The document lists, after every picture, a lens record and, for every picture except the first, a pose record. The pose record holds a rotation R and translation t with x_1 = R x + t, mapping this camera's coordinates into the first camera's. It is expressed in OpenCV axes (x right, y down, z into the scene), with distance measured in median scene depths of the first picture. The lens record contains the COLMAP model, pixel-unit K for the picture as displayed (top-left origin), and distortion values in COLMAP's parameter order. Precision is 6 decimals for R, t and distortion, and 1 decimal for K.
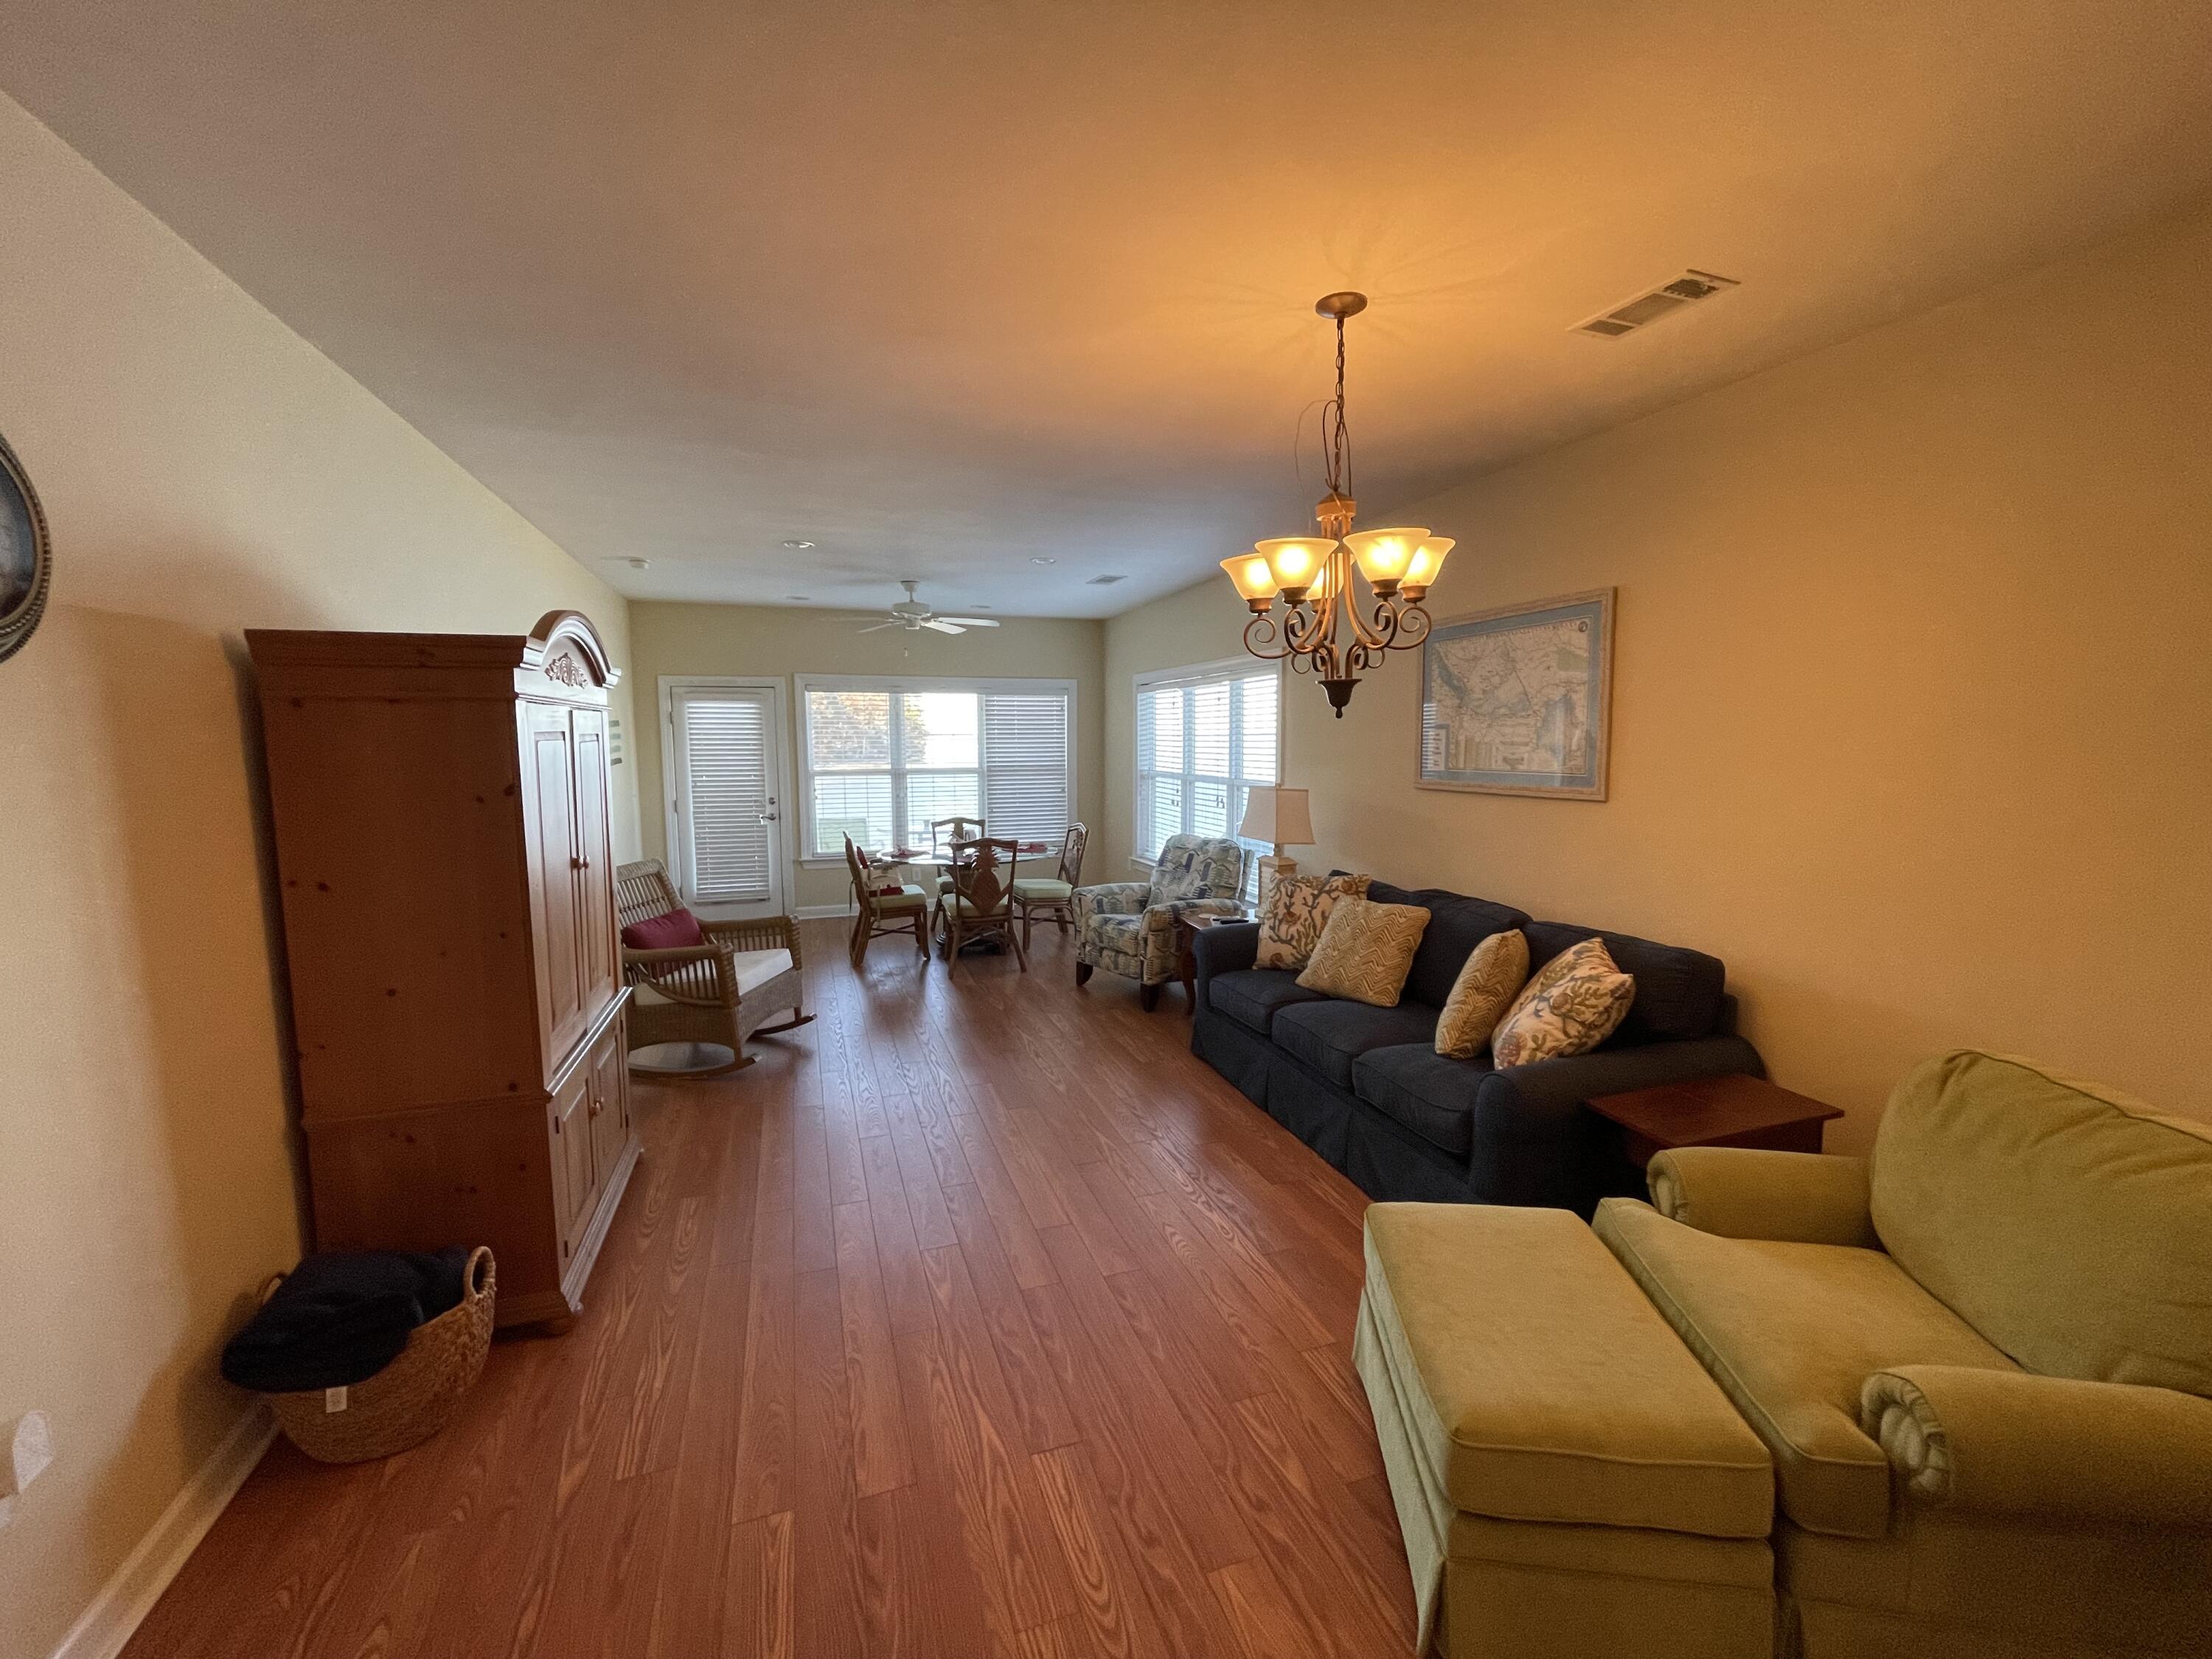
lens RADIAL K [[894.0, 0, 1097.3], [0, 894.0, 828.0], [0, 0, 1]] dist [-0.000948, 0.000879]
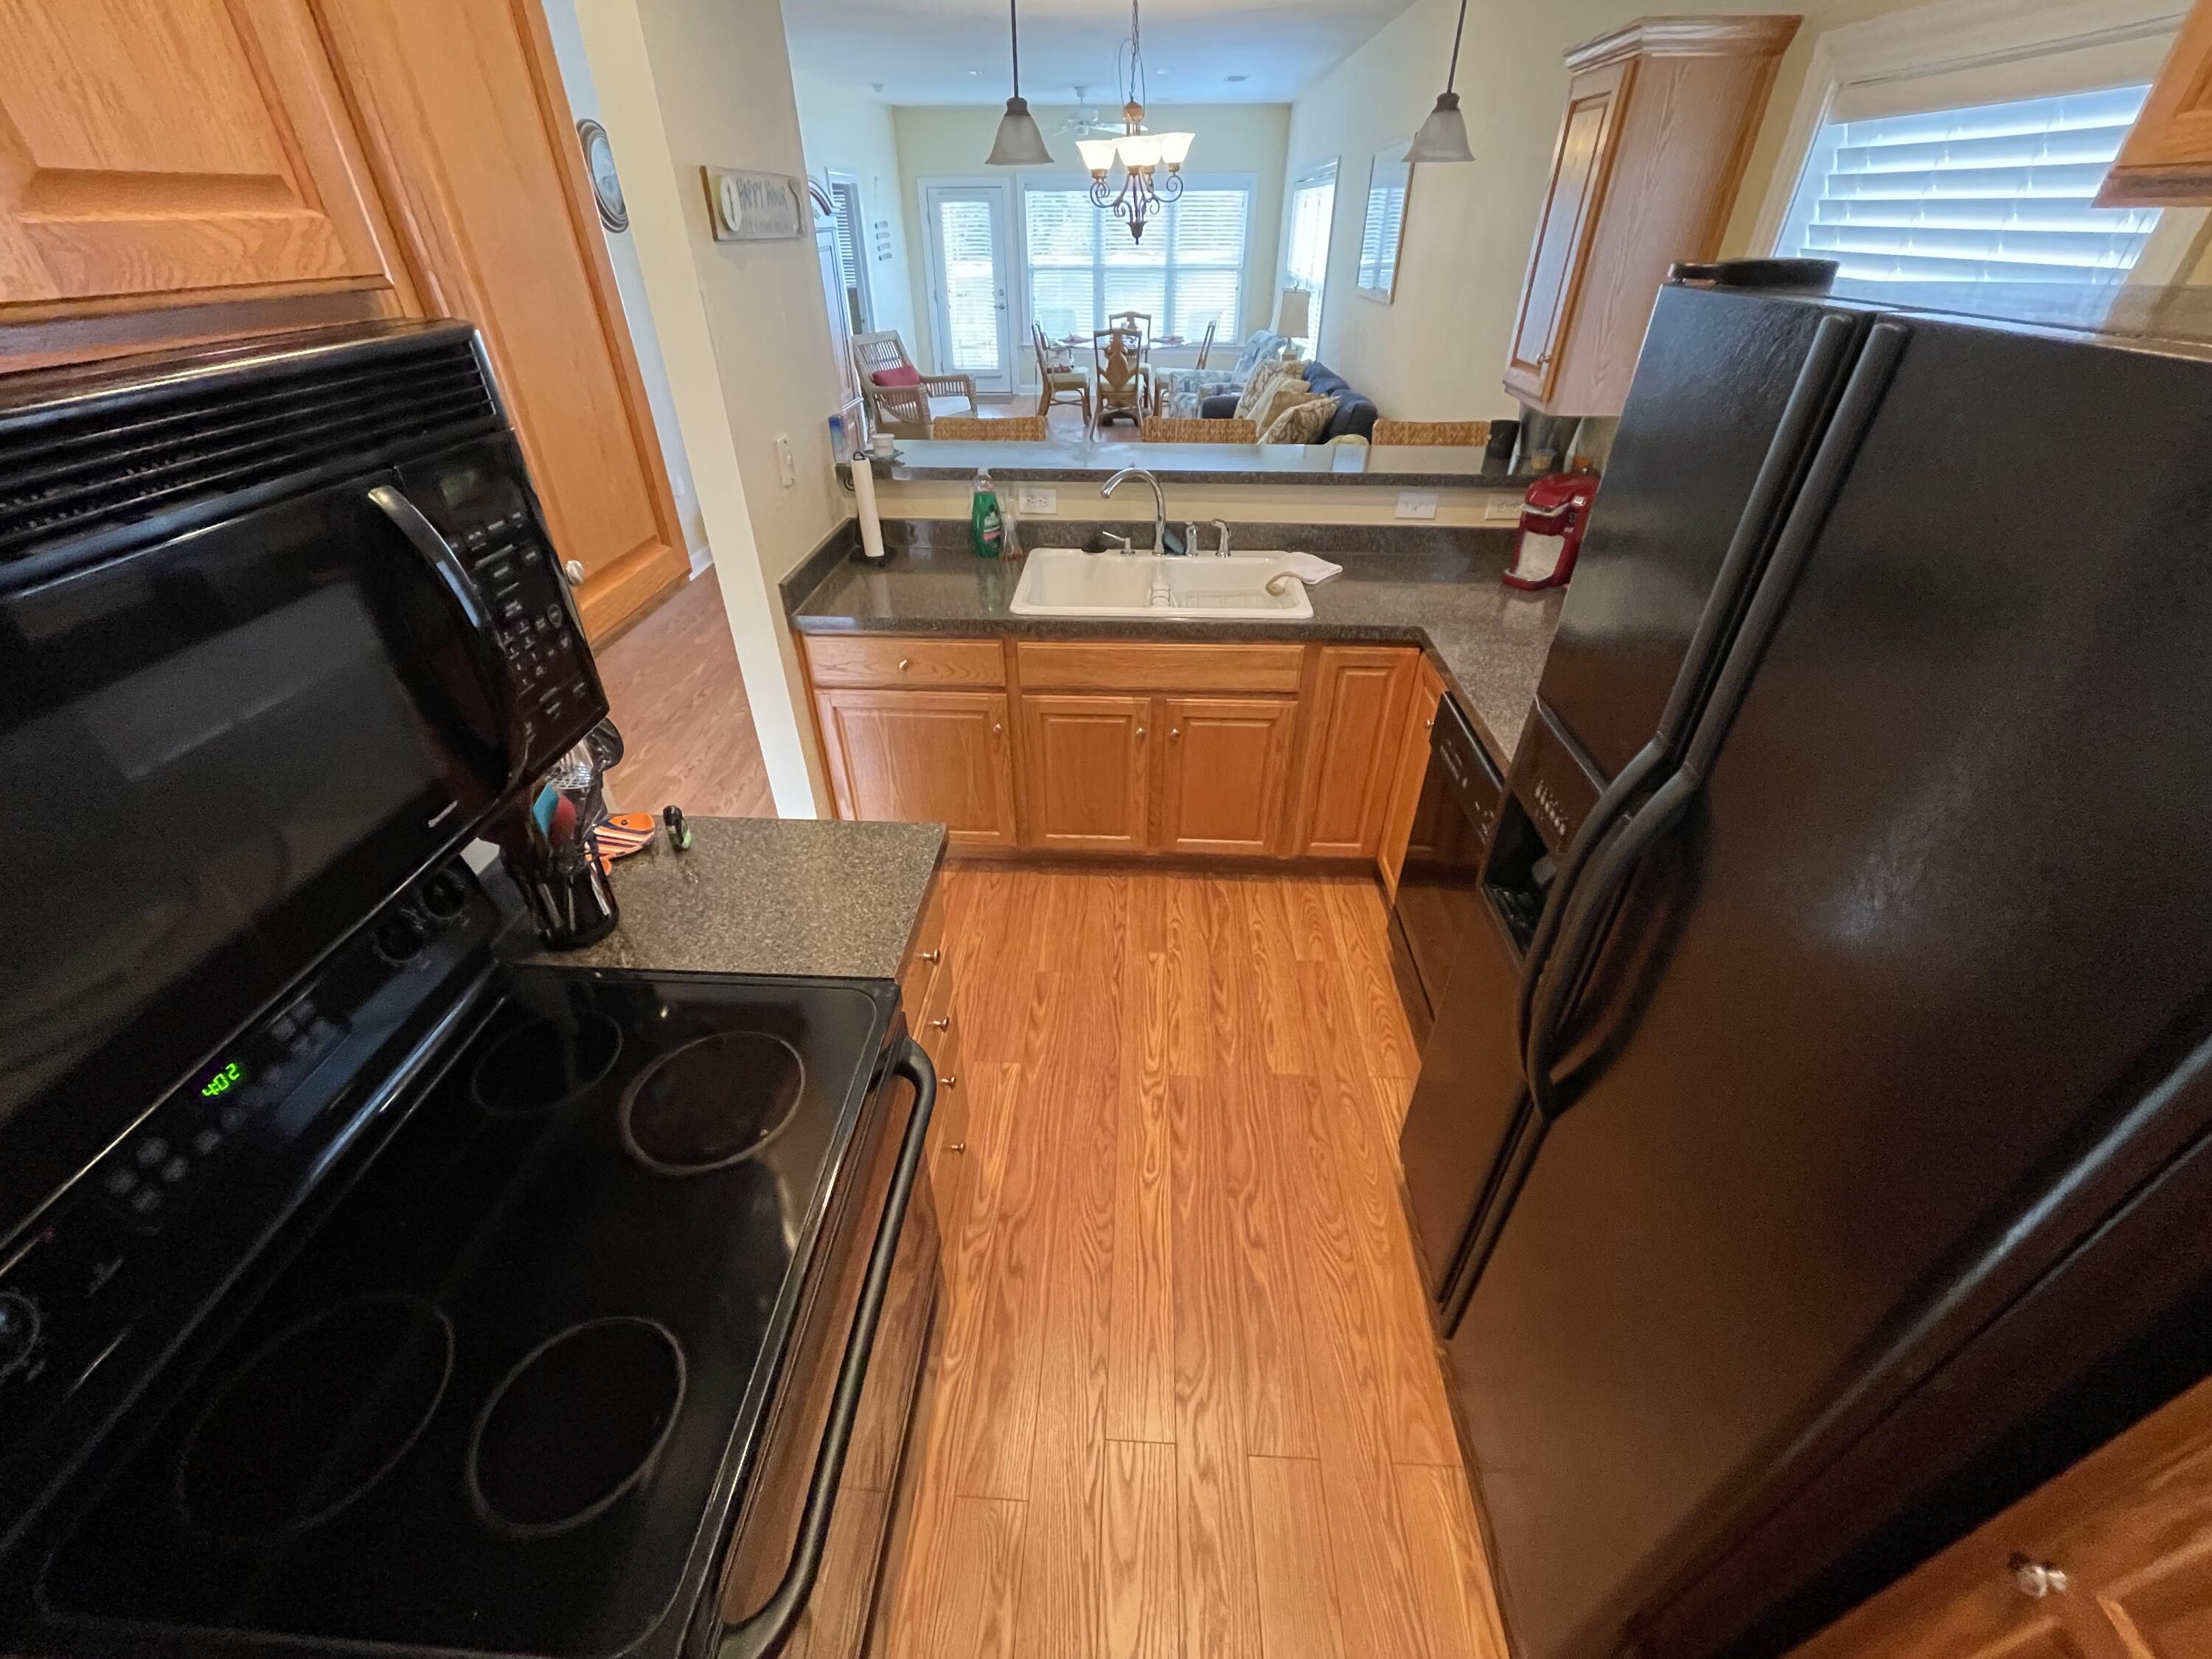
lens RADIAL K [[894.0, 0, 1095.8], [0, 894.0, 825.2], [0, 0, 1]] dist [-0.000948, 0.000879]
pose [[0.928367, 0.210869, -0.306054, 0.892836], [-0.039154, 0.874375, 0.483668, 0.035355], [0.369596, -0.437038, 0.819997, -0.983922]]
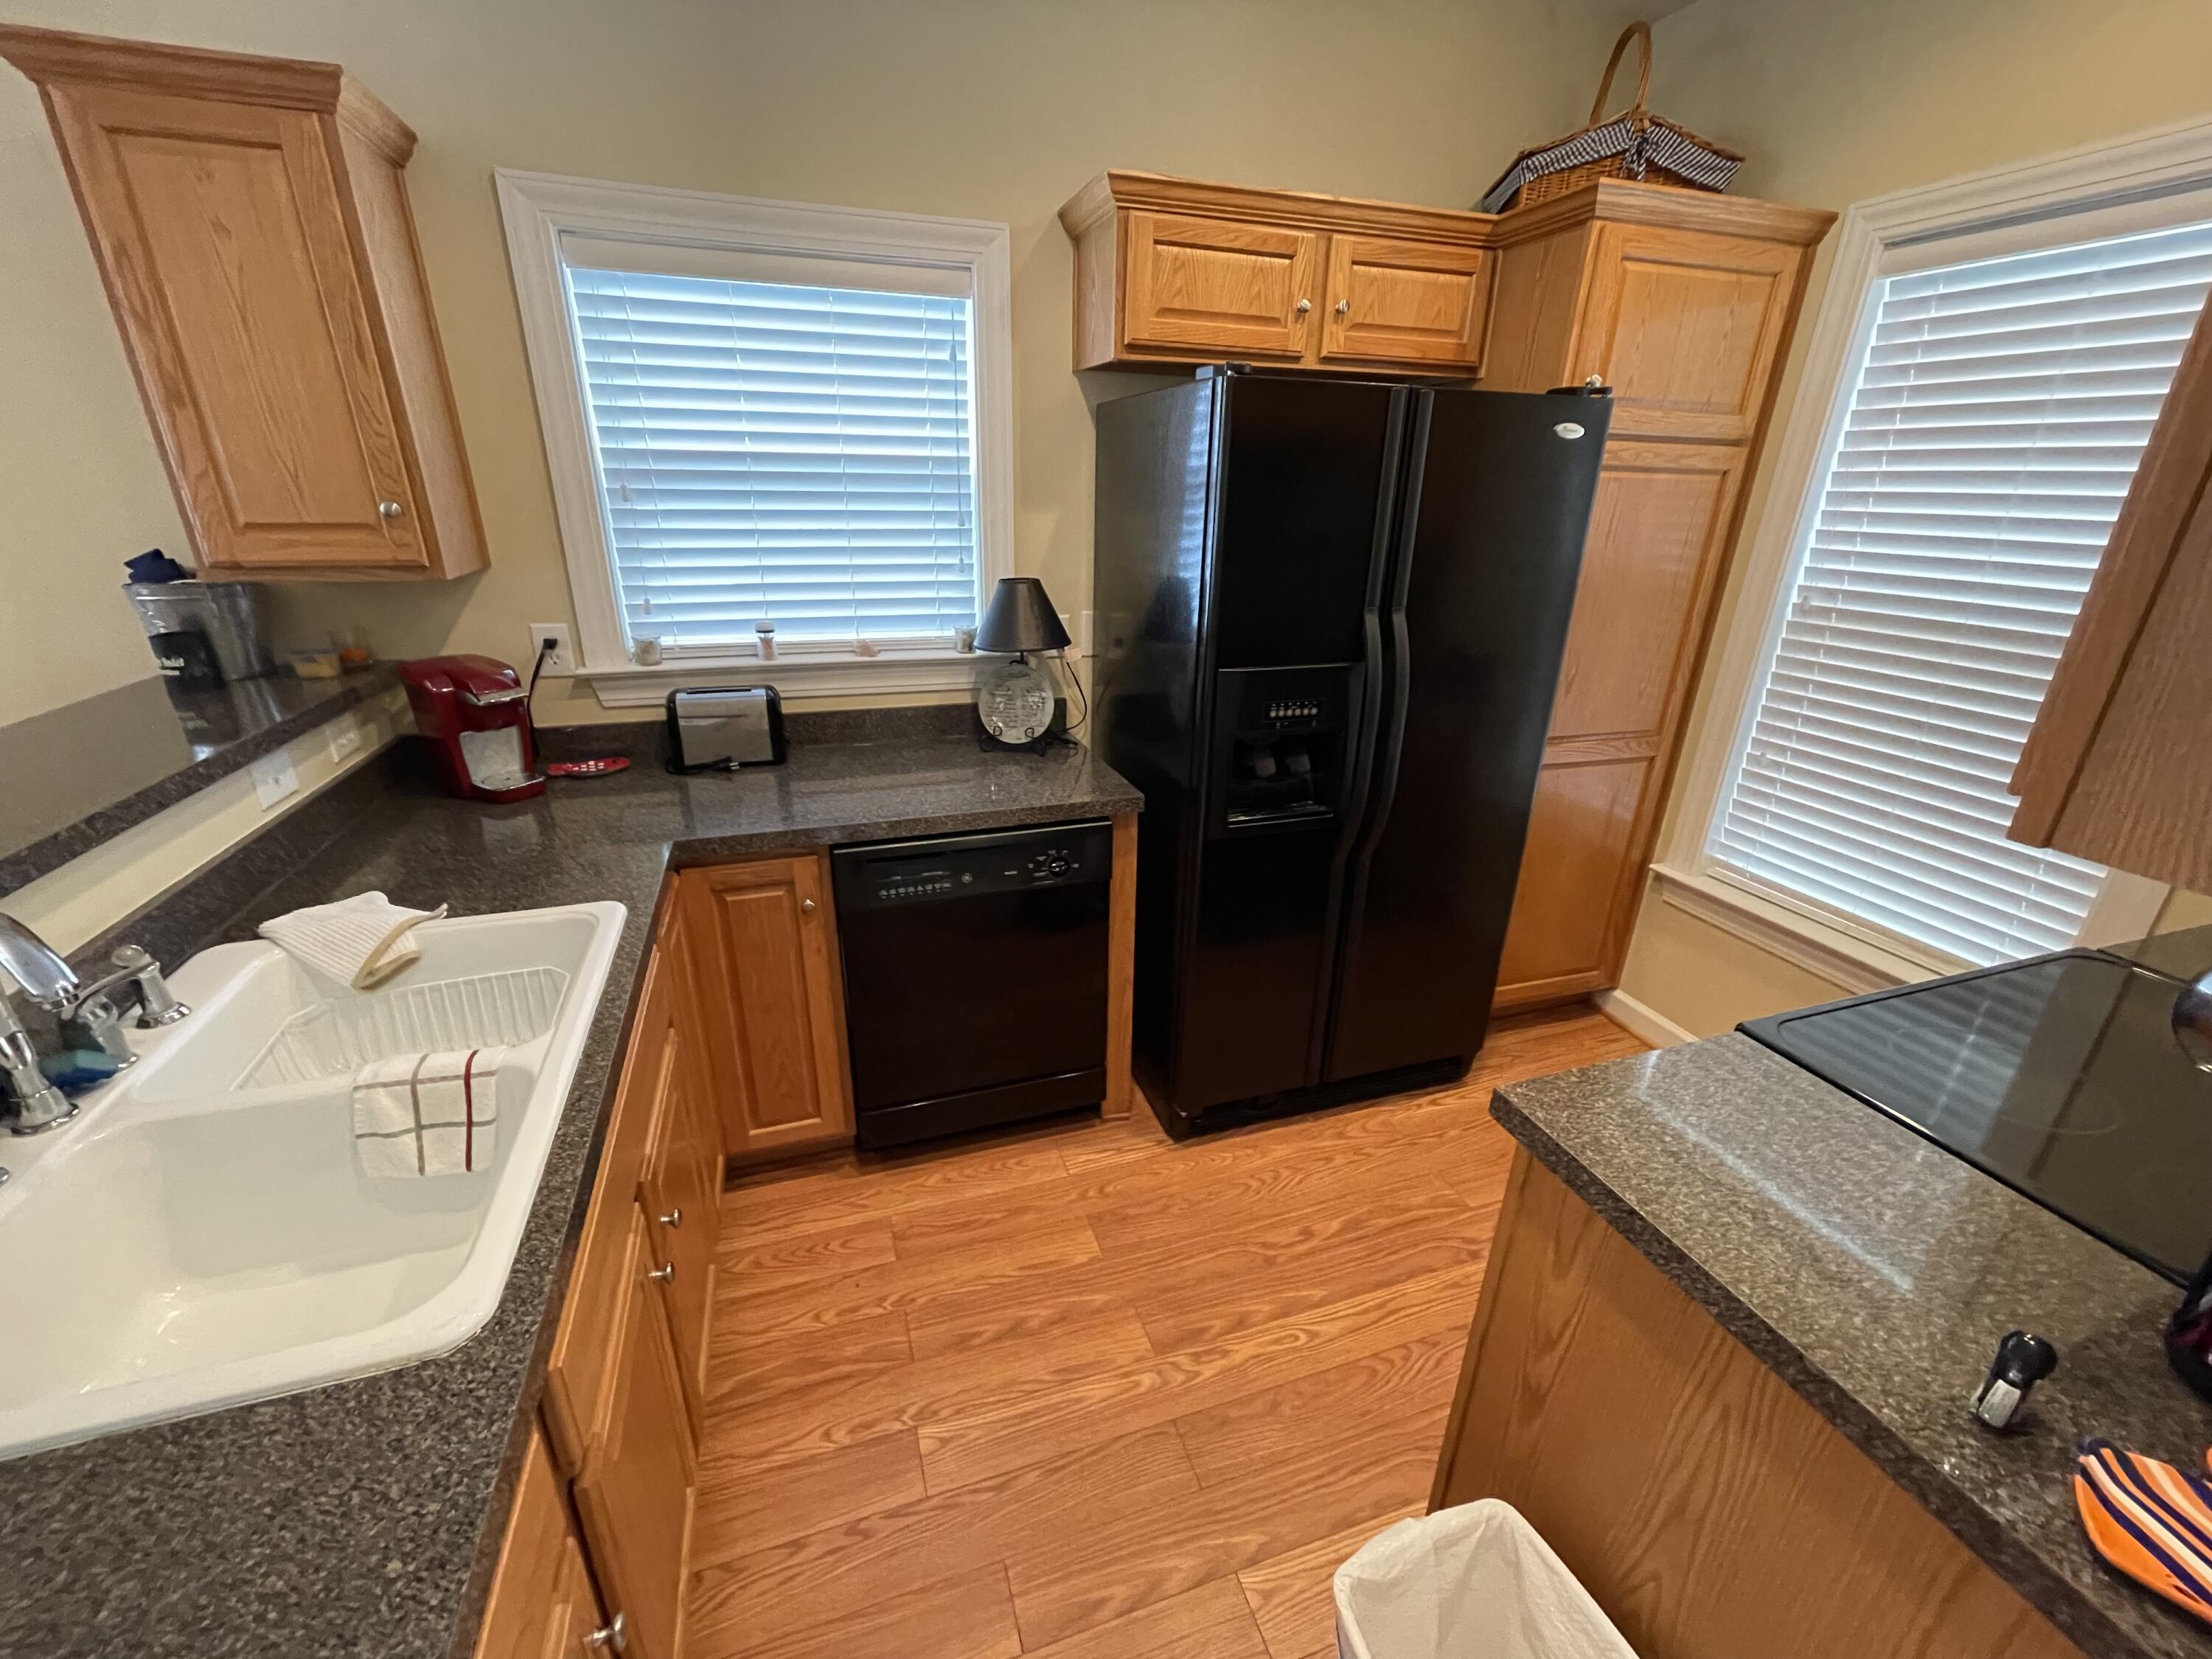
lens RADIAL K [[894.0, 0, 1103.8], [0, 894.0, 824.7], [0, 0, 1]] dist [-0.000948, 0.000879]
pose [[0.003323, -0.359002, 0.933331, 0.318869], [0.080243, 0.930422, 0.357598, 0.062322], [-0.996770, 0.073705, 0.031899, -0.410260]]
